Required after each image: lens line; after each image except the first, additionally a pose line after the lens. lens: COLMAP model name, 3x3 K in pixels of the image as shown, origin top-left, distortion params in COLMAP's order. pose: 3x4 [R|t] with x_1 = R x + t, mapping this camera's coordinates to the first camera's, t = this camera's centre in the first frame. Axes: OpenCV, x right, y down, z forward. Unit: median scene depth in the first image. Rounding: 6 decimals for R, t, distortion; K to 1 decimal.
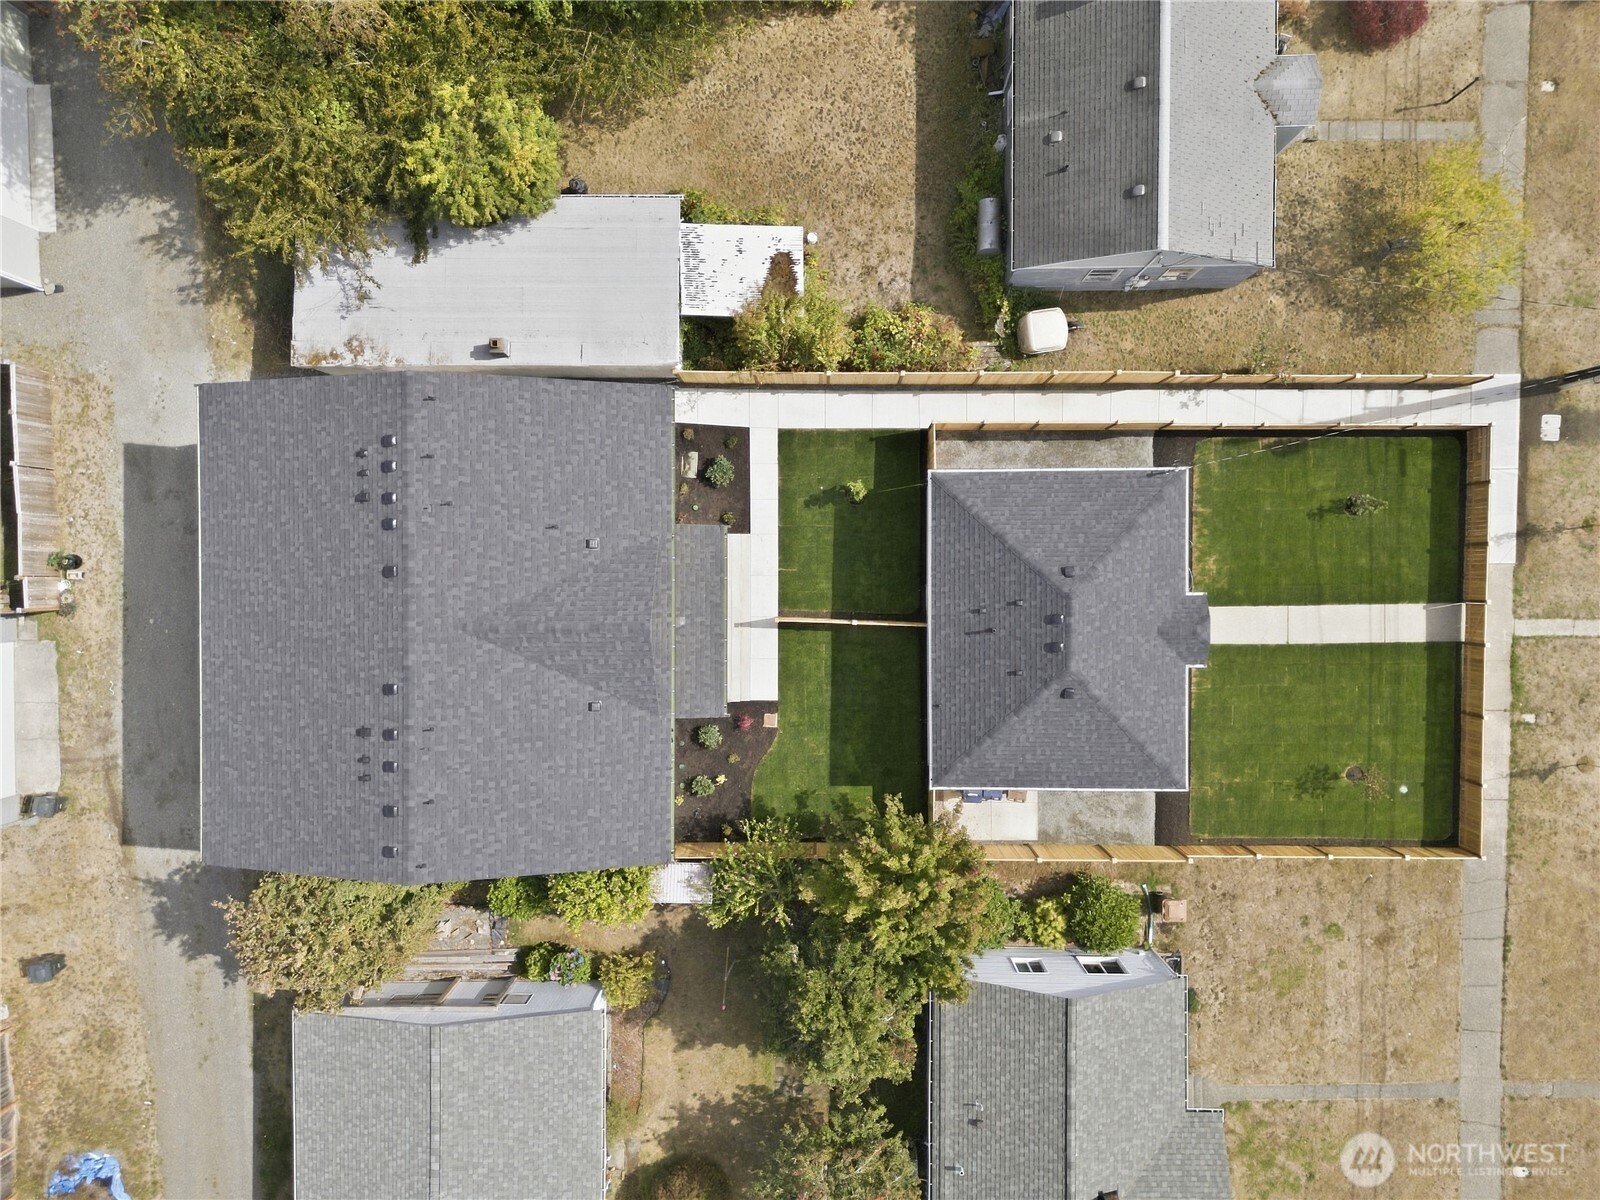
lens RADIAL K [[1124.0, 0, 800.0], [0, 1124.0, 600.0], [0, 0, 1]] dist [0.067580, -0.062045]
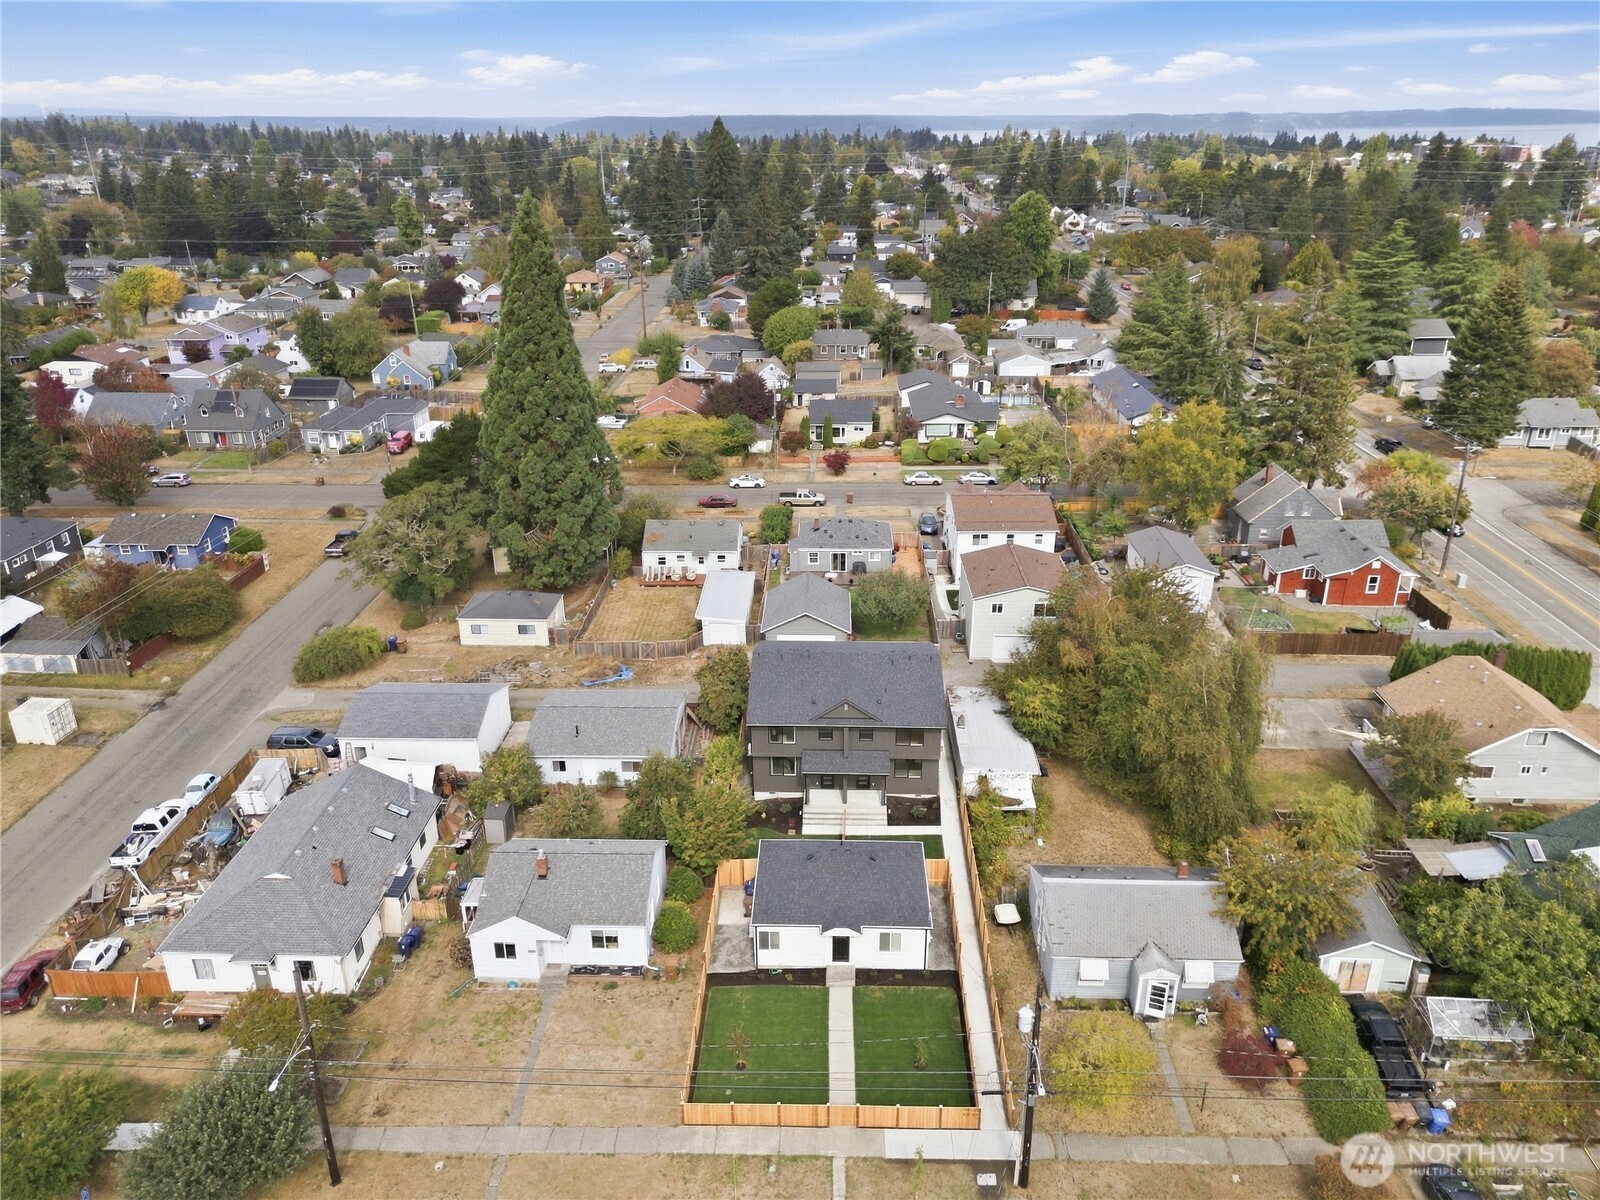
lens RADIAL K [[1124.0, 0, 800.0], [0, 1124.0, 600.0], [0, 0, 1]] dist [0.067580, -0.062045]
pose [[-0.033320, 0.417058, -0.908269, 1.601017], [-0.999369, -0.025081, 0.025145, 0.053959], [-0.012294, 0.908534, 0.417630, -0.186517]]
